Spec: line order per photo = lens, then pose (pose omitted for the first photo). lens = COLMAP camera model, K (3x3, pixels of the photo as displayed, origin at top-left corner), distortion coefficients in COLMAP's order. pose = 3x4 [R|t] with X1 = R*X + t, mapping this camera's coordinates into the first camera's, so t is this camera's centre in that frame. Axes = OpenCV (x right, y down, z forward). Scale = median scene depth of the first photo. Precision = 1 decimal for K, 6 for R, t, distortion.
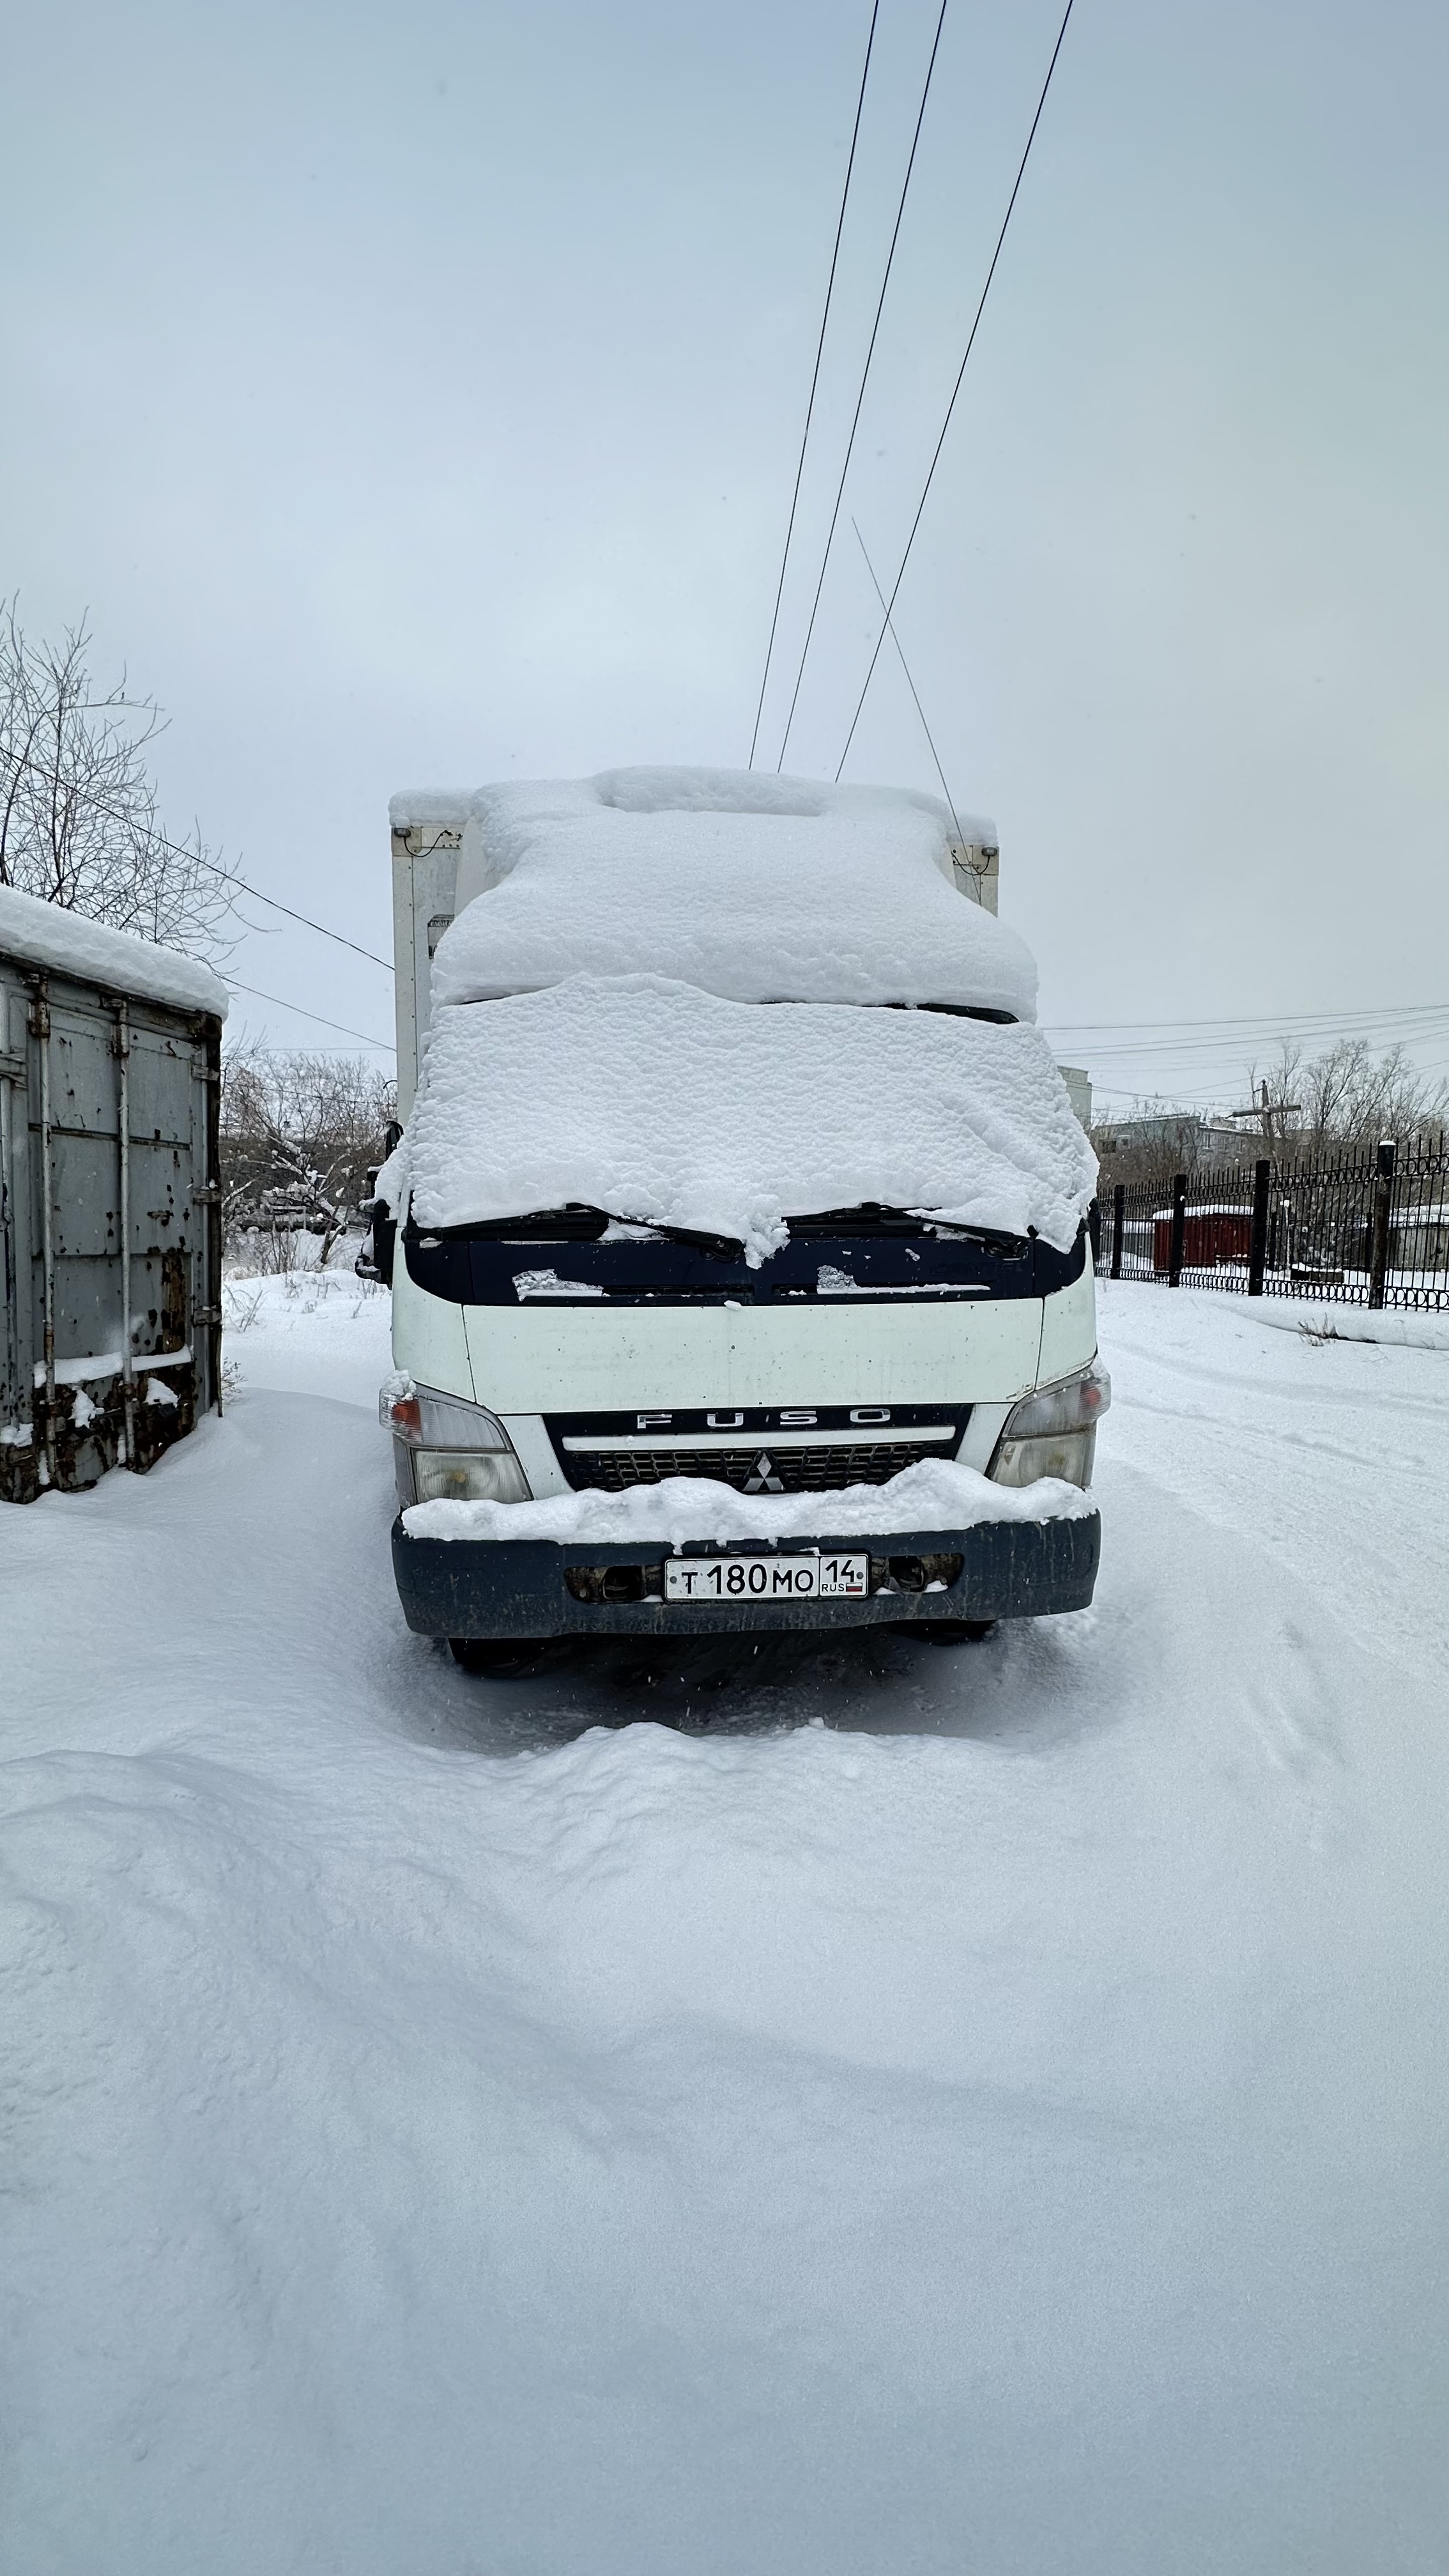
lens RADIAL K [[1021.7, 0, 720.7], [0, 1021.7, 1273.4], [0, 0, 1]] dist [0.000573, -0.000059]
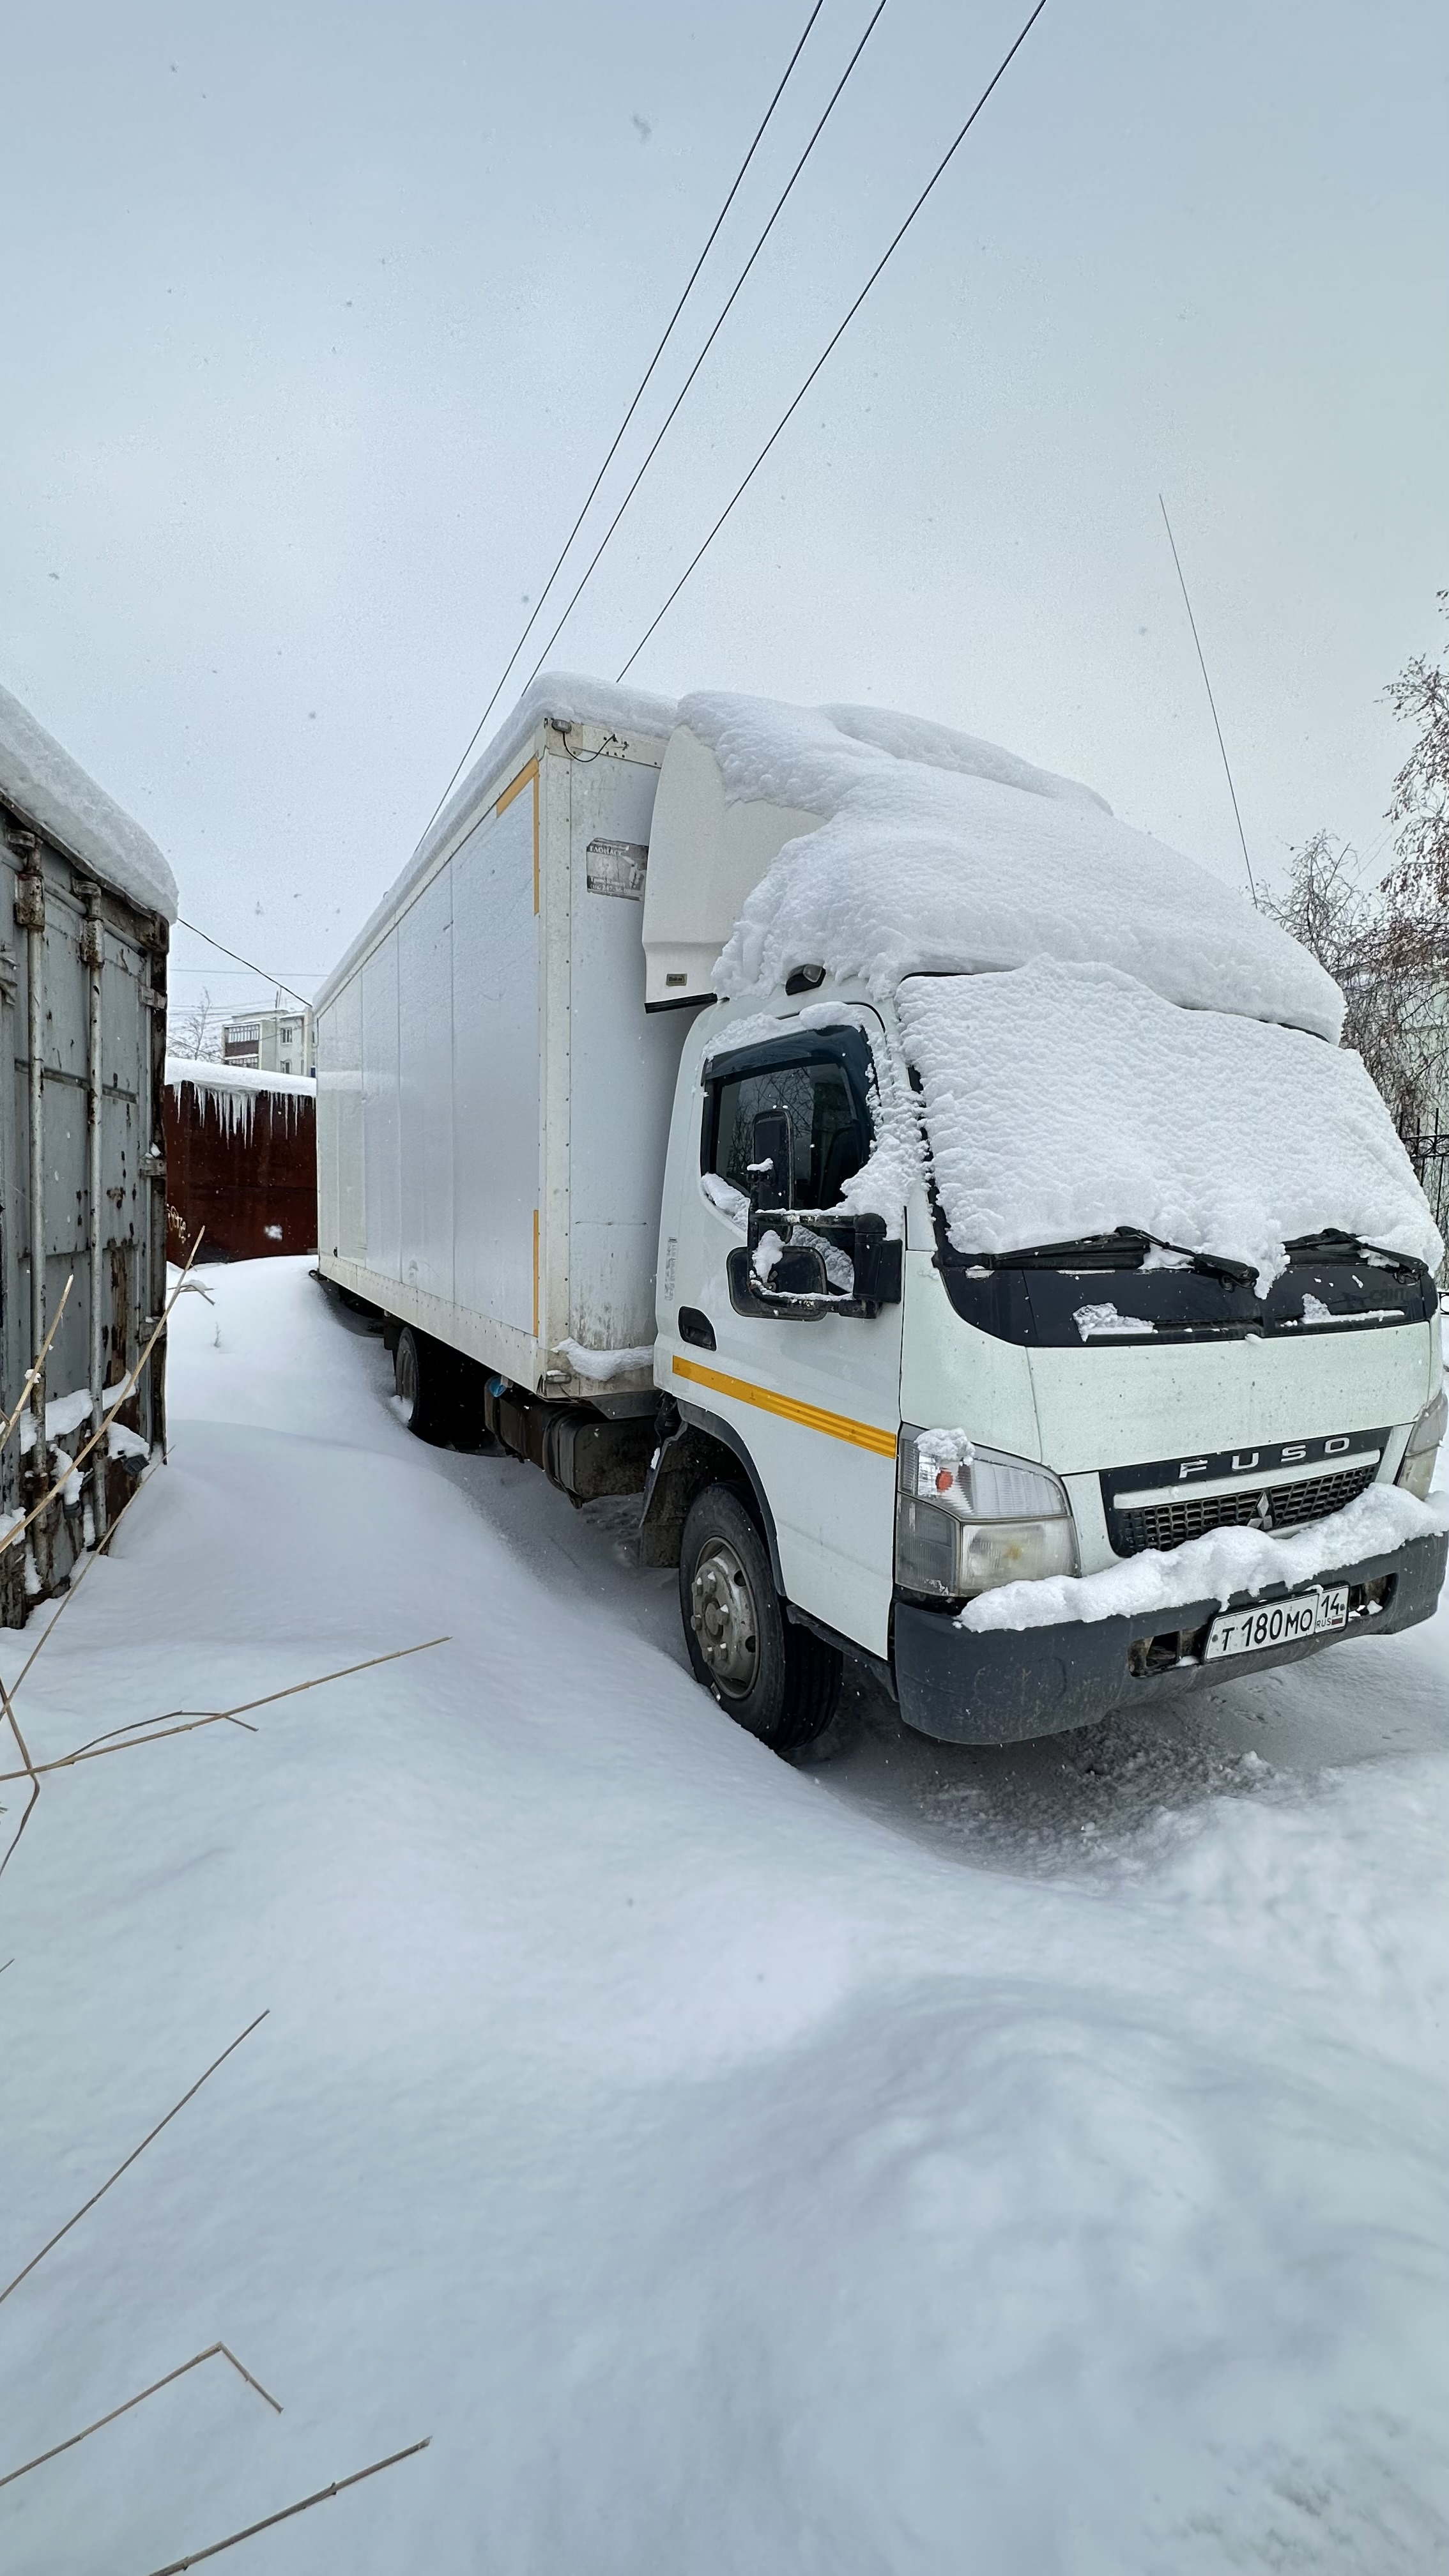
lens RADIAL K [[1021.7, 0, 728.4], [0, 1021.7, 1275.8], [0, 0, 1]] dist [0.000573, -0.000059]
pose [[0.923856, -0.003434, 0.382726, -0.777849], [-0.010465, 0.999359, 0.034229, -0.052404], [-0.382598, -0.035628, 0.923228, 0.317873]]
